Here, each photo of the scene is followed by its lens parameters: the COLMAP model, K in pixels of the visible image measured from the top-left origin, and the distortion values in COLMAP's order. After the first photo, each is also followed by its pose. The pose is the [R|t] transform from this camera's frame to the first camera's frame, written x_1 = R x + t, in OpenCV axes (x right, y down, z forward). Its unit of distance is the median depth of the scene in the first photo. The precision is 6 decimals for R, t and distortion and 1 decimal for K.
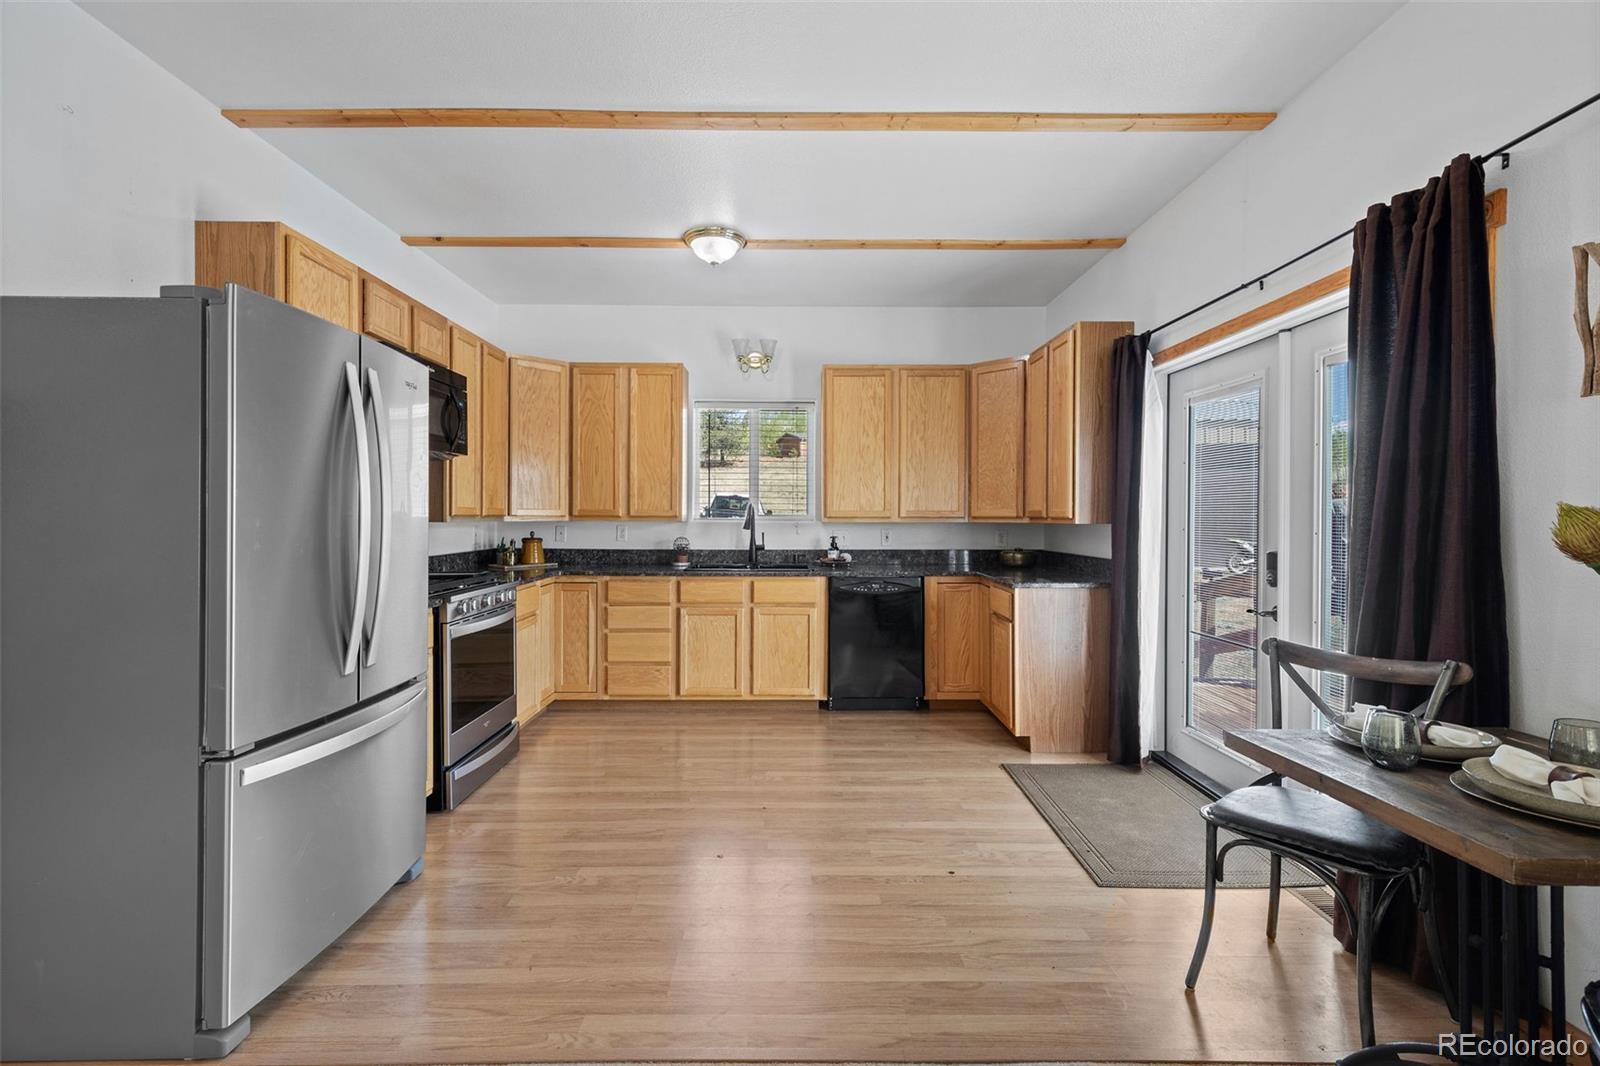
lens RADIAL K [[723.9, 0, 800.6], [0, 723.9, 522.0], [0, 0, 1]] dist [0.008509, 0.000089]
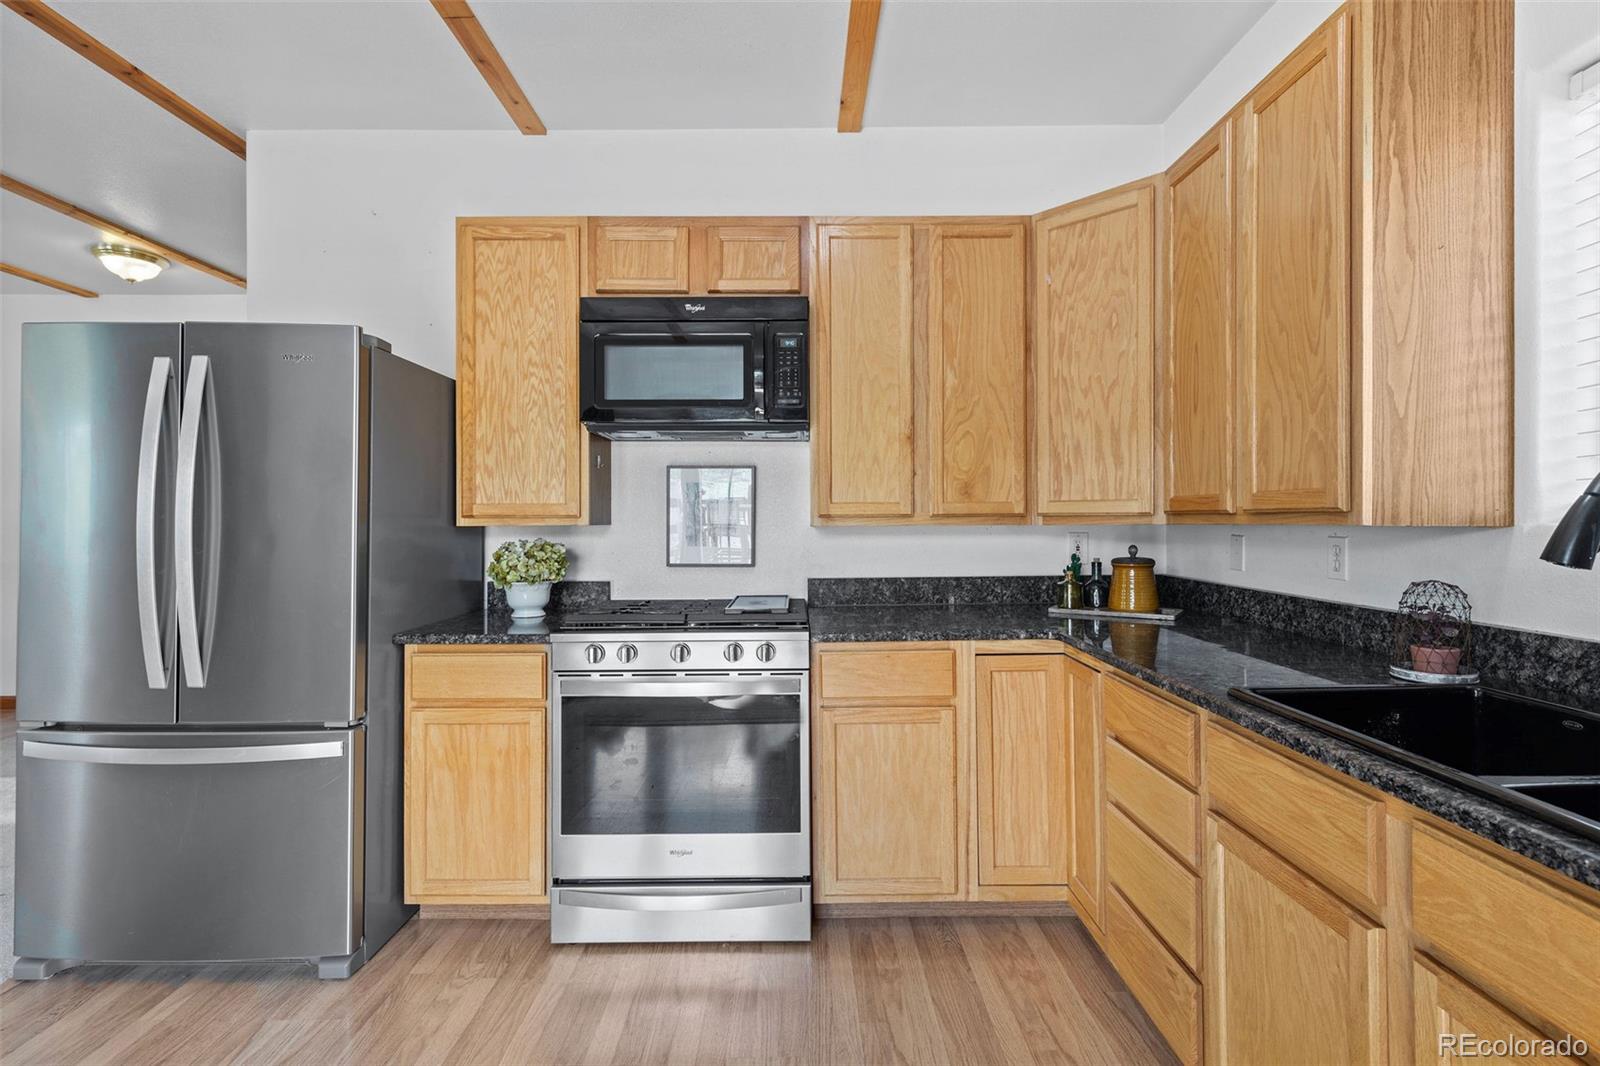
lens RADIAL K [[724.3, 0, 795.4], [0, 724.3, 516.9], [0, 0, 1]] dist [0.001526, 0.000097]
pose [[-0.007742, -0.008372, -0.999935, 0.138563], [-0.000628, 0.999965, -0.008368, -0.002276], [0.999970, 0.000564, -0.007747, 0.822994]]
